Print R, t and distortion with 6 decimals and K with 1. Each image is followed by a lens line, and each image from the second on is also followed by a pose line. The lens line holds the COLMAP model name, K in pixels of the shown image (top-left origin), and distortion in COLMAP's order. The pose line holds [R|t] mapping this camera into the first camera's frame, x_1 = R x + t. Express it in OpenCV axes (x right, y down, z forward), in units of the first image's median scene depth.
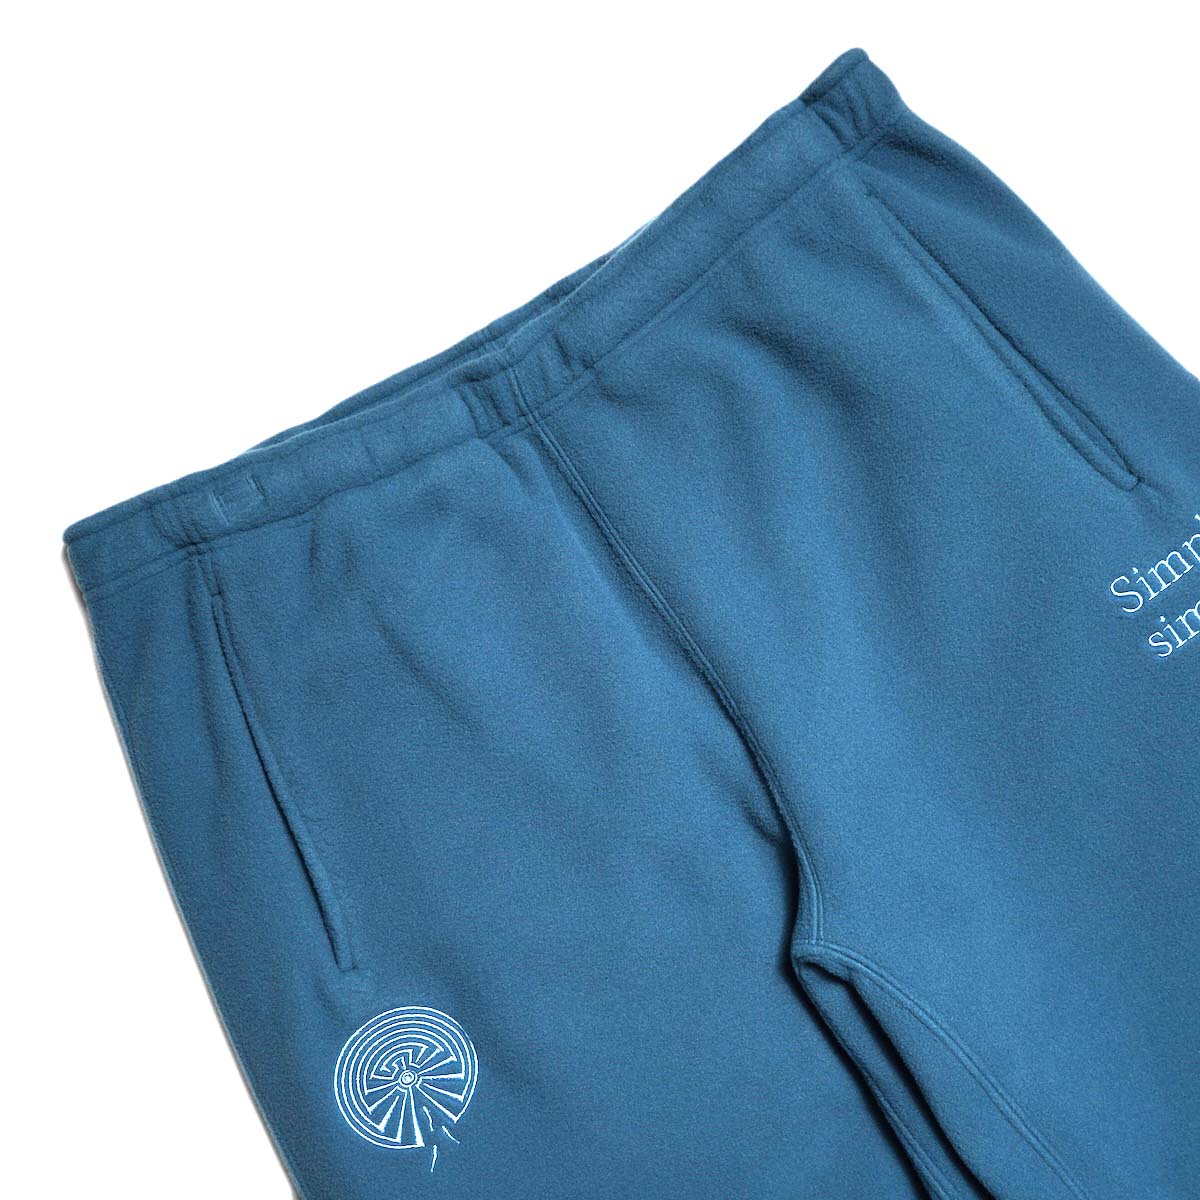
lens RADIAL K [[1634.4, 0, 600.0], [0, 1634.4, 594.4], [0, 0, 1]] dist [-0.017062, 0.000000]
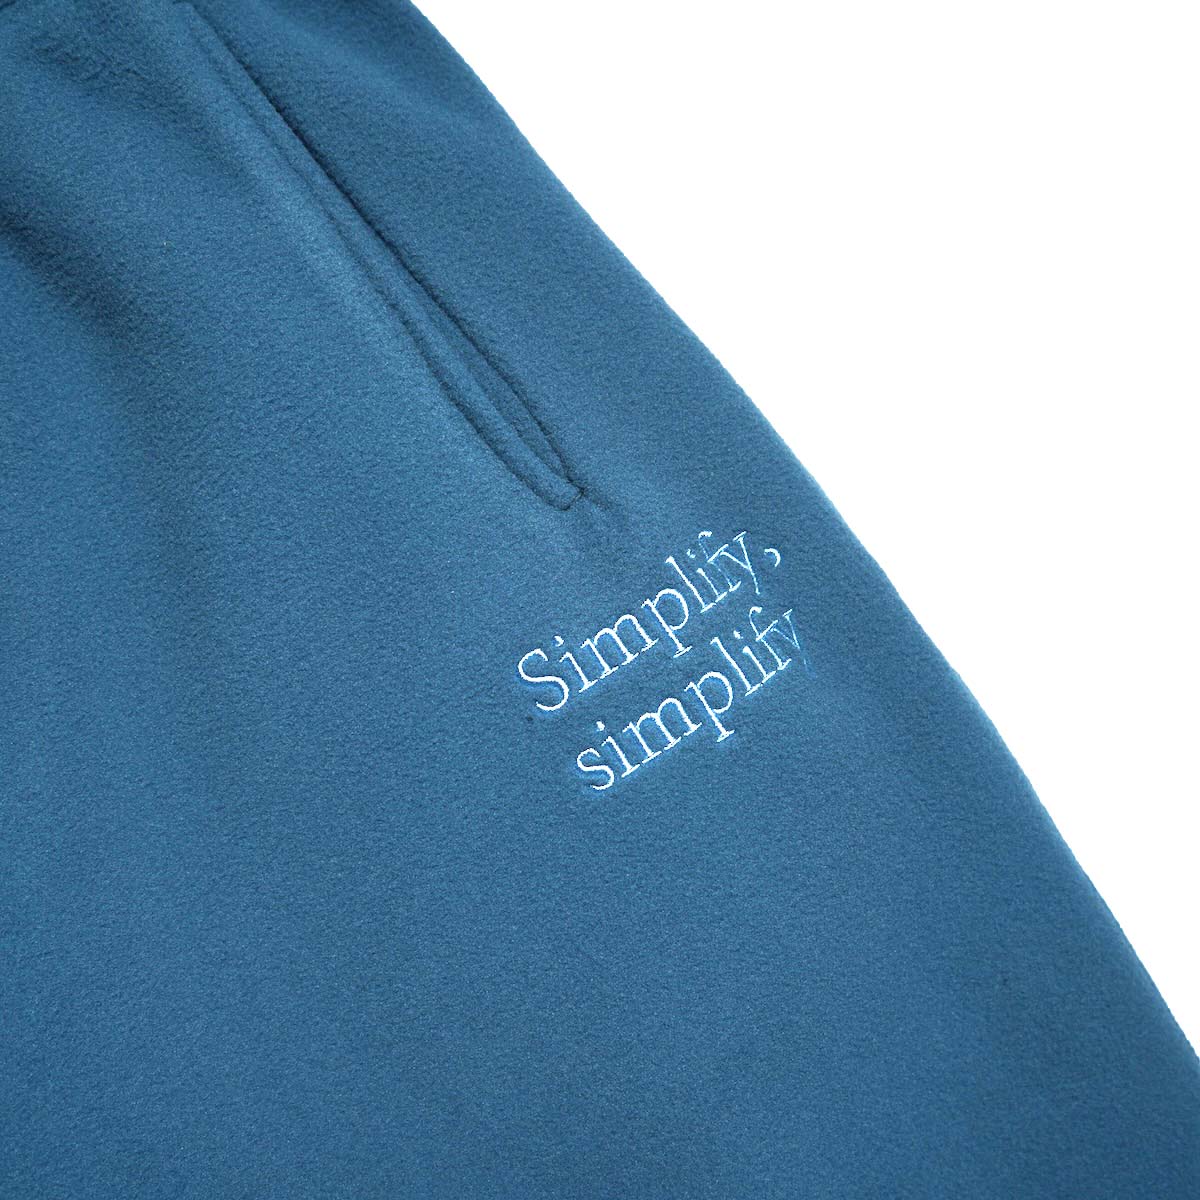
lens RADIAL K [[1634.4, 0, 597.8], [0, 1634.4, 602.0], [0, 0, 1]] dist [-0.017062, 0.000000]
pose [[0.994639, 0.078356, 0.067475, 0.300728], [-0.071620, 0.992700, -0.097040, 0.027917], [-0.074586, 0.091688, 0.992991, 0.408153]]
